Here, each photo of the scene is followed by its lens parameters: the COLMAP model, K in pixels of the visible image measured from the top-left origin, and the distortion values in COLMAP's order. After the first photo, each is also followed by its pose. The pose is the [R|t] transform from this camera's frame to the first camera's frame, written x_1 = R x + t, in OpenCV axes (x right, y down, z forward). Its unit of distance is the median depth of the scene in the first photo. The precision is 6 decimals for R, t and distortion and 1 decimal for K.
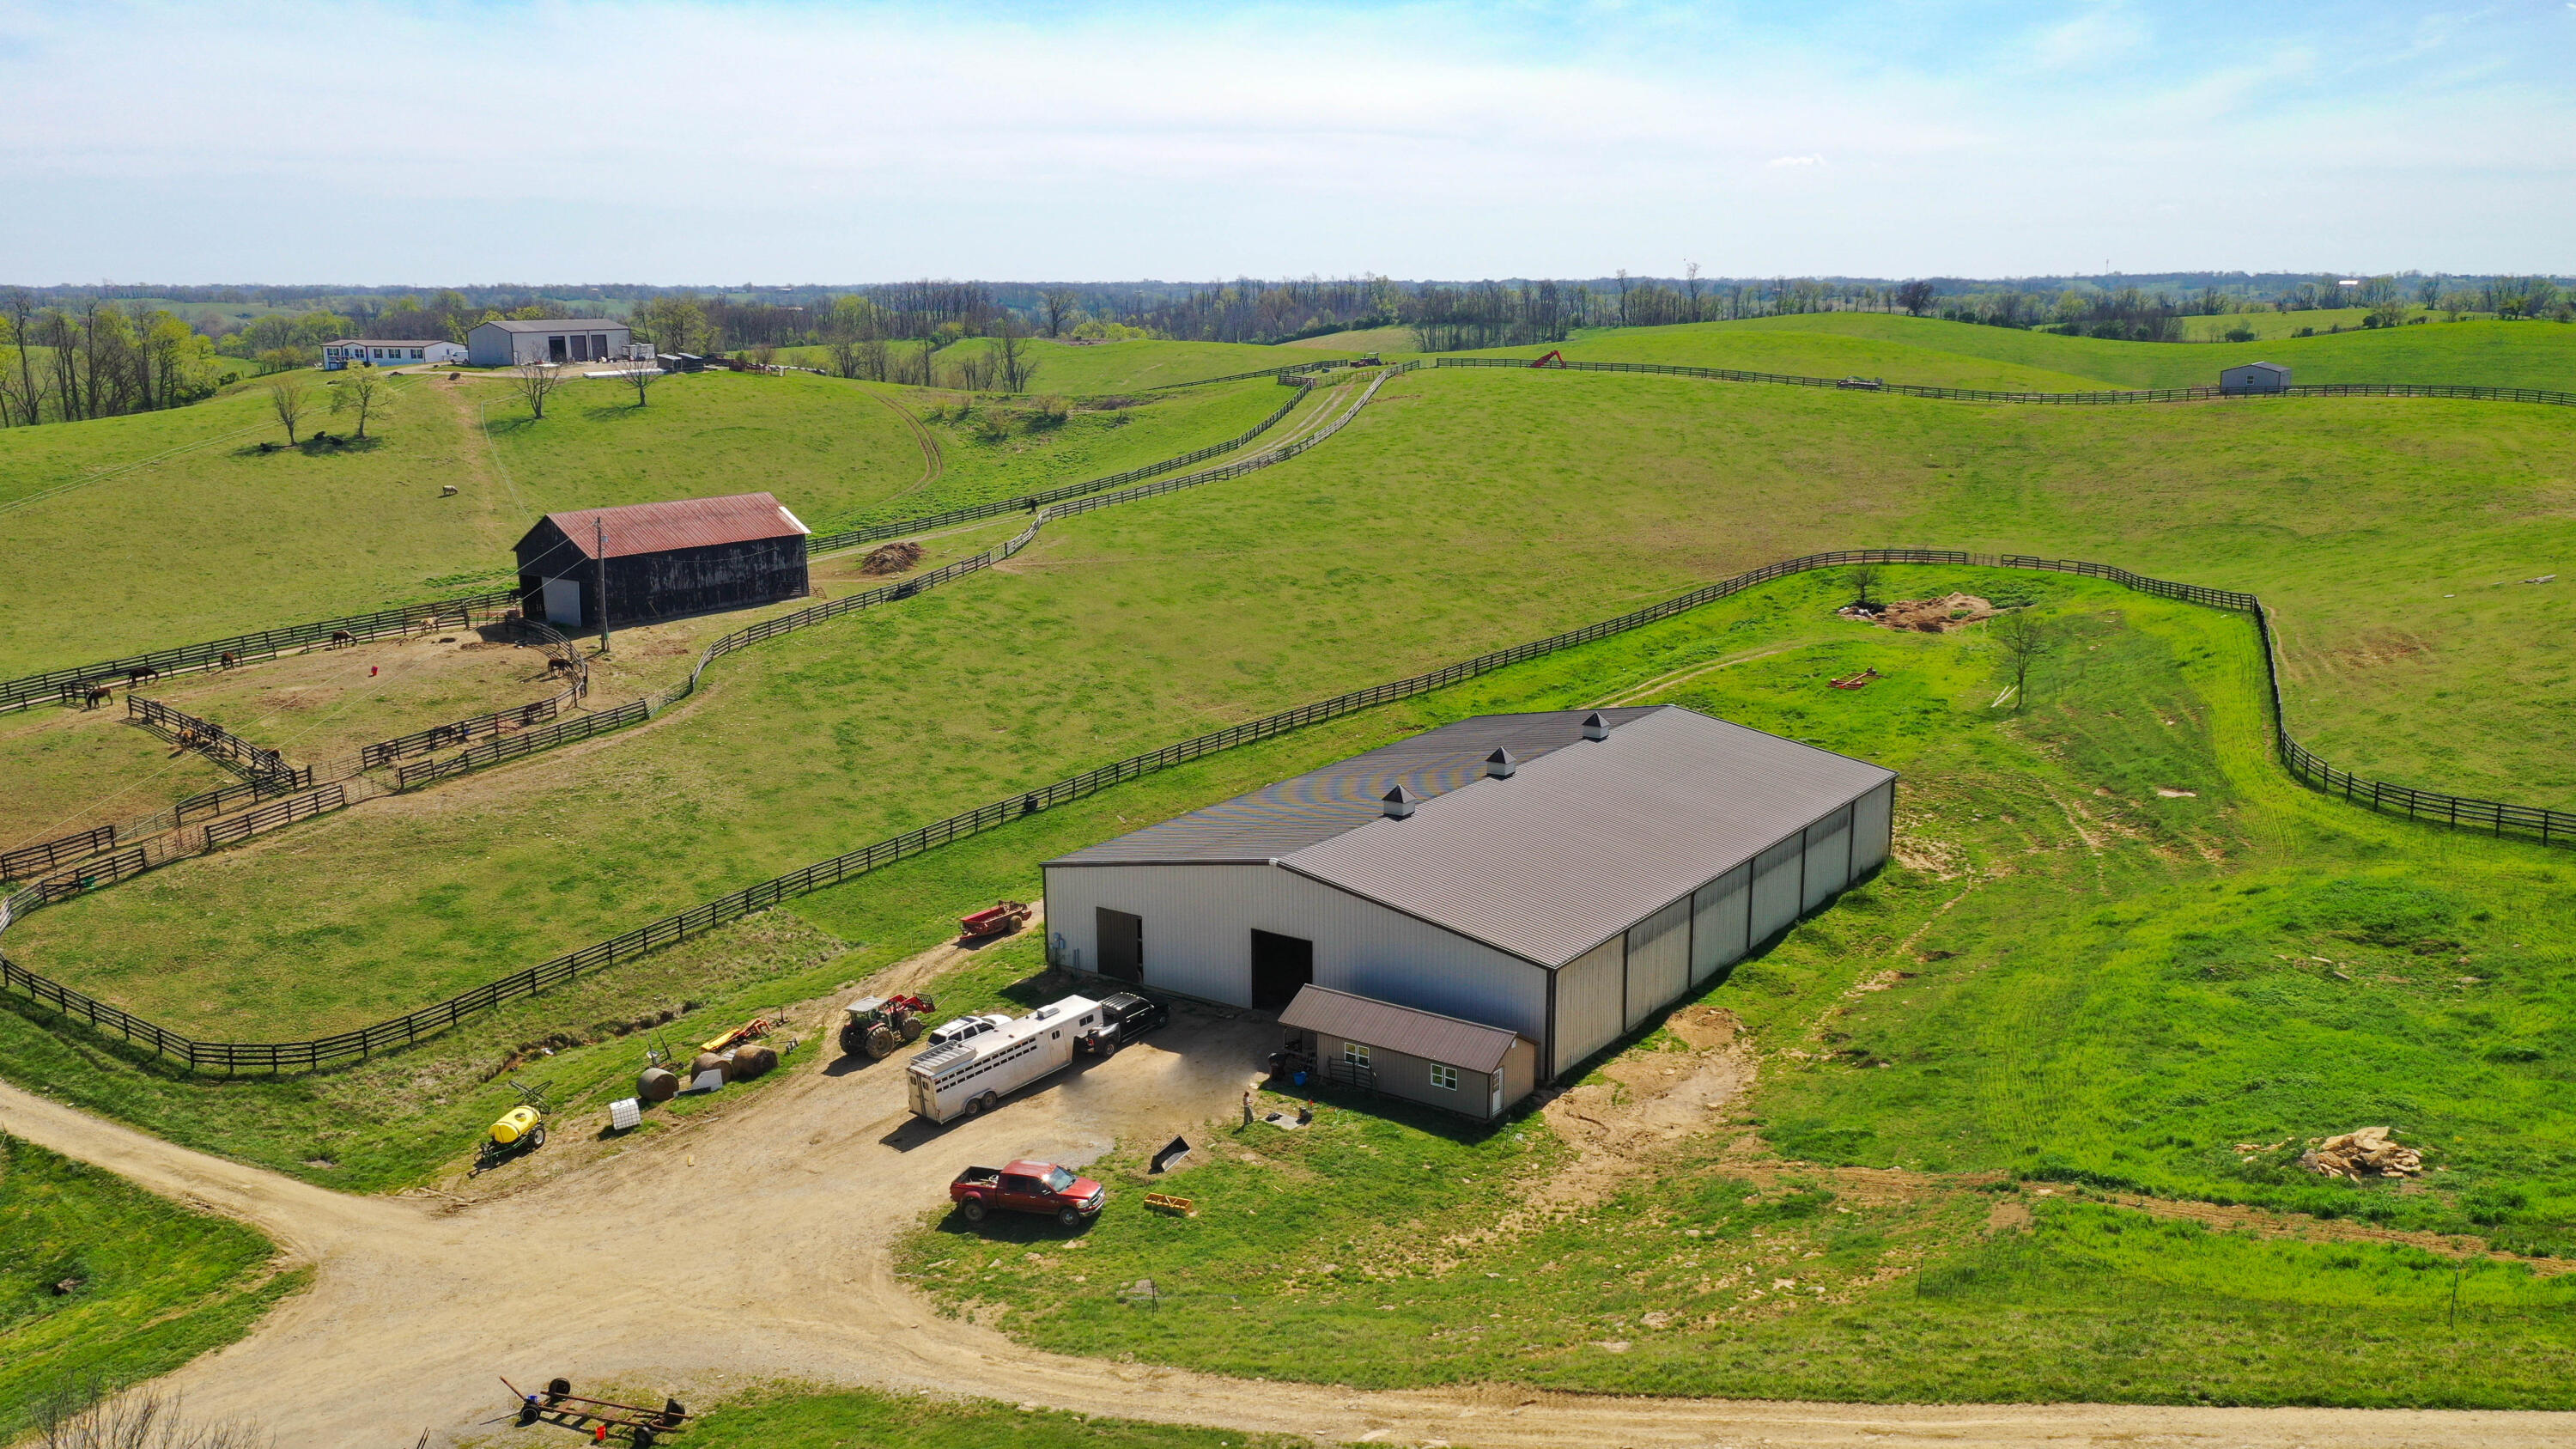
lens RADIAL K [[2046.0, 0, 1288.0], [0, 2046.0, 724.5], [0, 0, 1]] dist [0.005901, 0.010584]
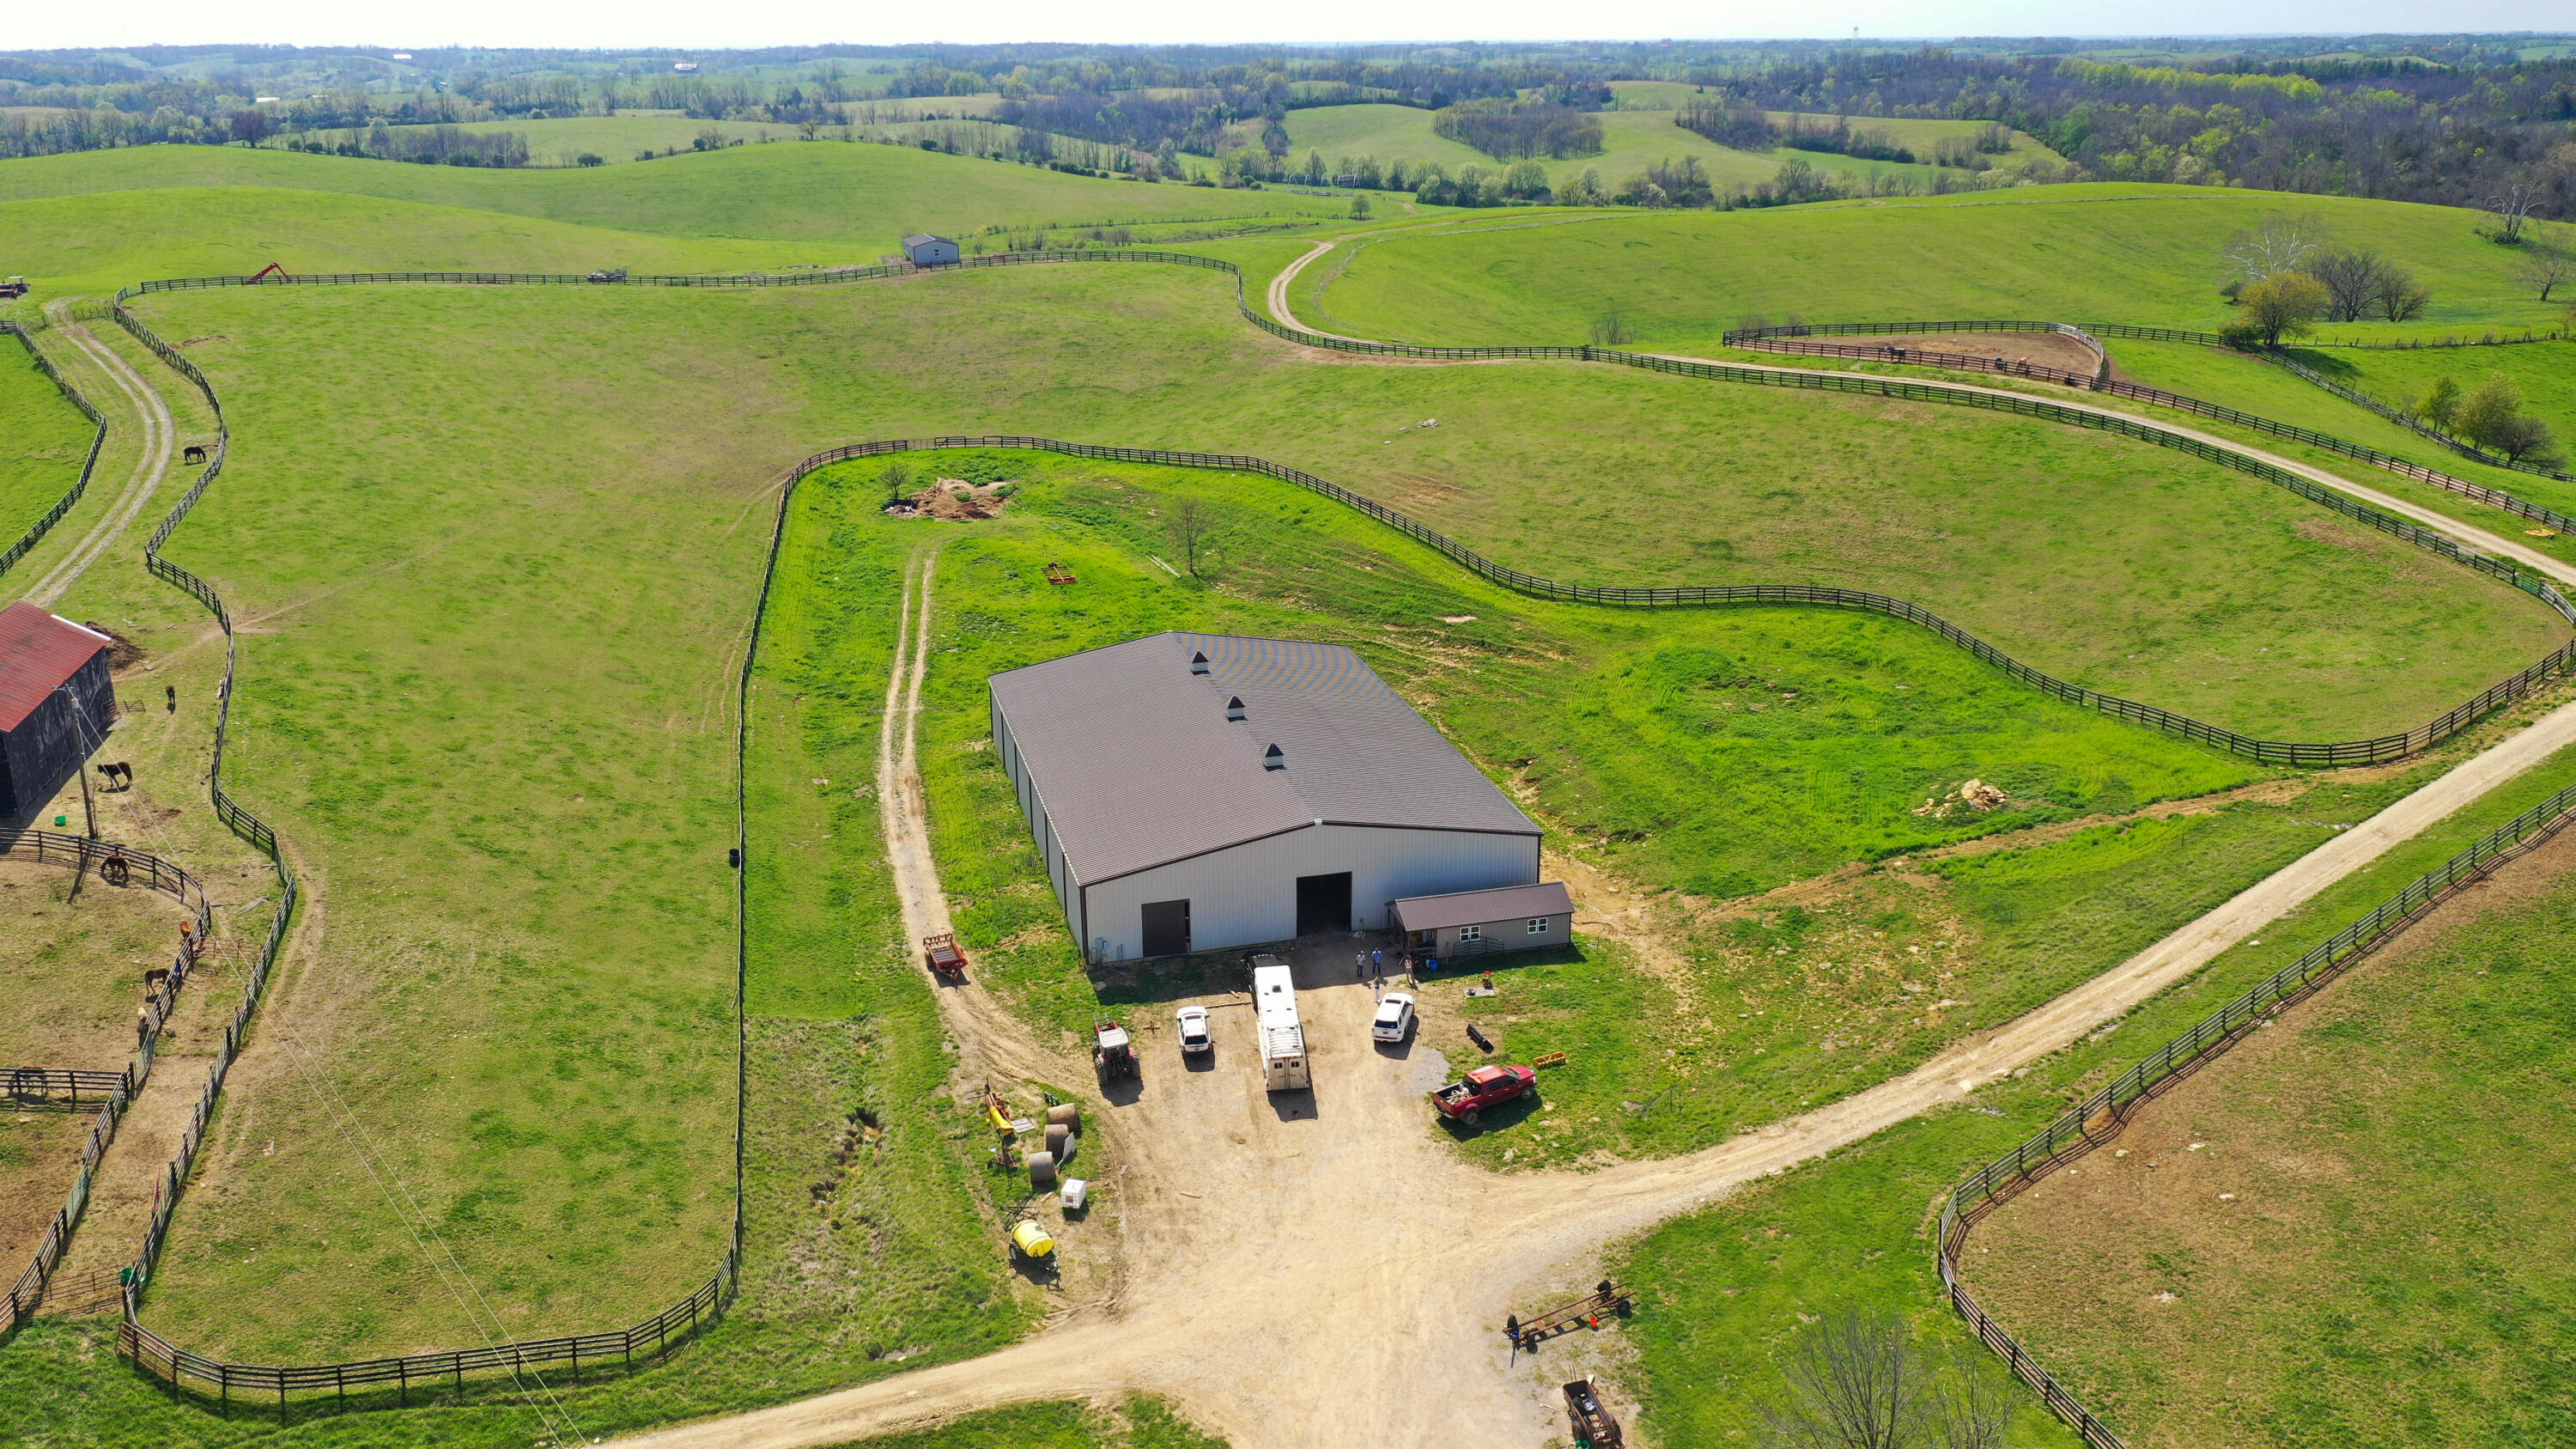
lens RADIAL K [[2046.0, 0, 1288.0], [0, 2046.0, 724.5], [0, 0, 1]] dist [0.005901, 0.010584]
pose [[0.639254, -0.243464, 0.729438, -0.806121], [0.164395, 0.969897, 0.179652, -0.194294], [-0.751218, 0.005072, 0.660035, 0.134932]]
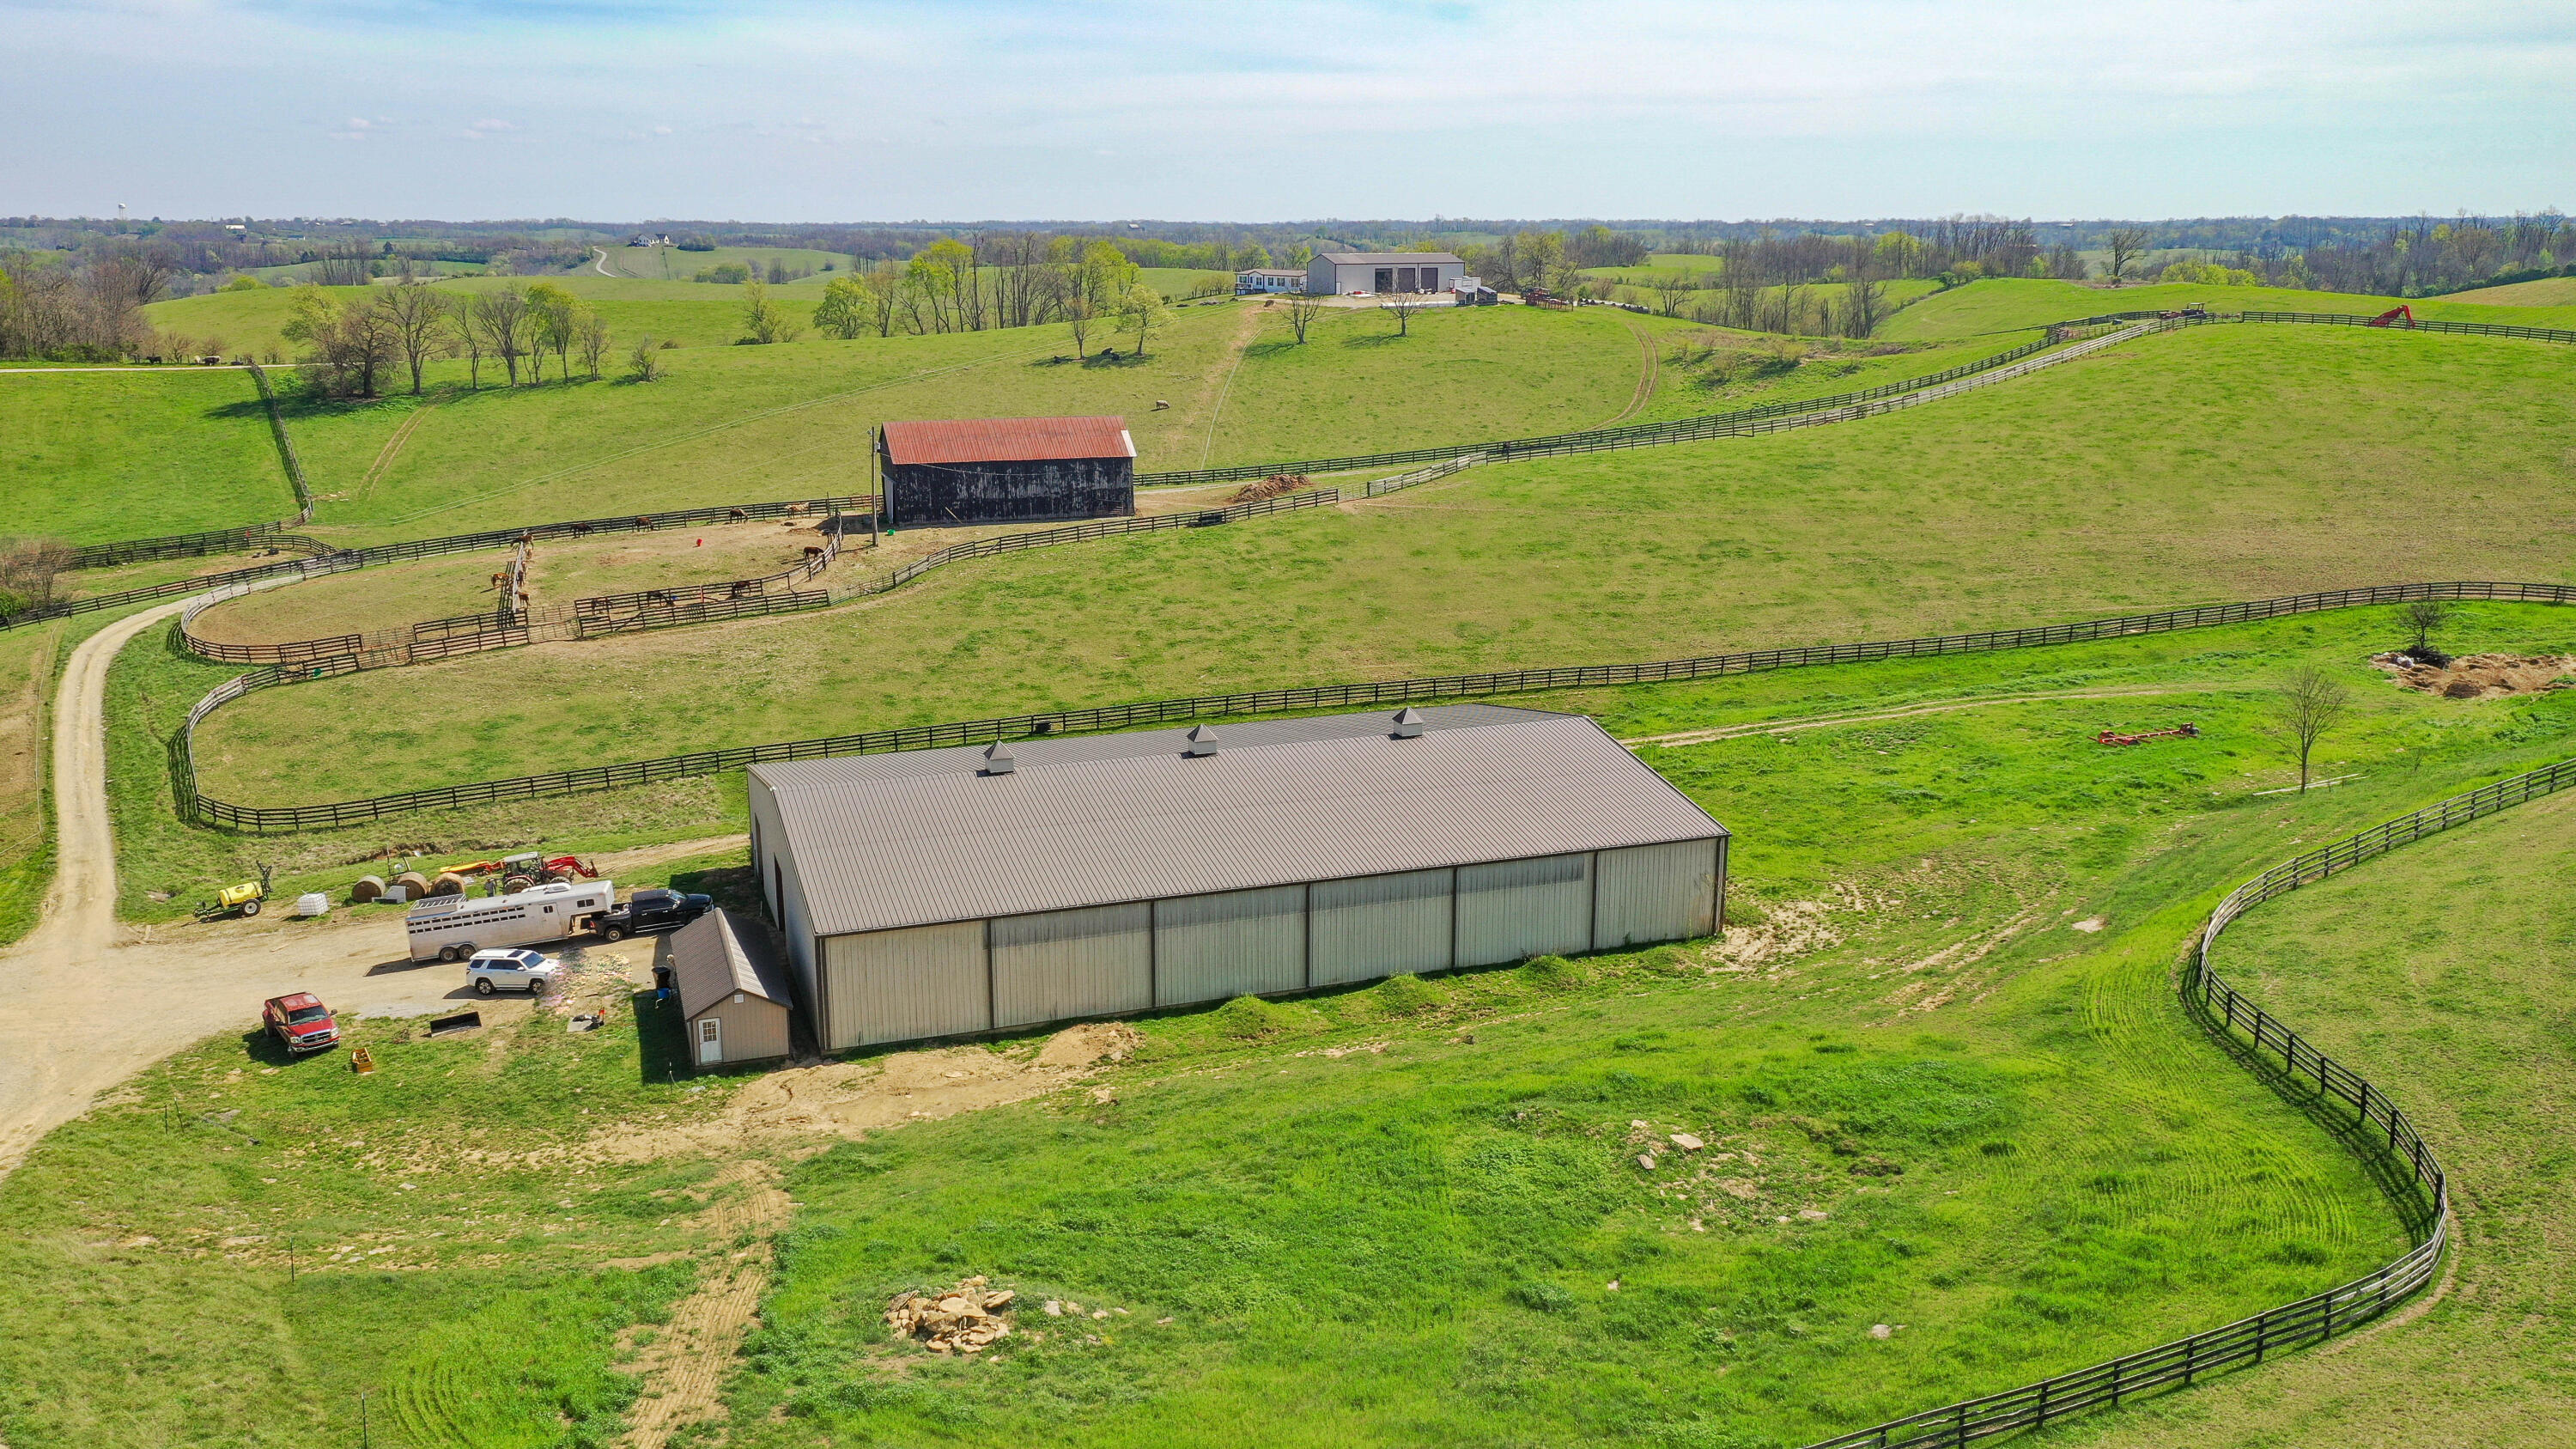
lens RADIAL K [[2046.0, 0, 1288.0], [0, 2046.0, 724.5], [0, 0, 1]] dist [0.005901, 0.010584]
pose [[0.818356, 0.140994, -0.557149, 0.653004], [-0.124185, 0.989919, 0.068105, -0.056845], [0.561135, 0.013455, 0.827615, 0.252985]]
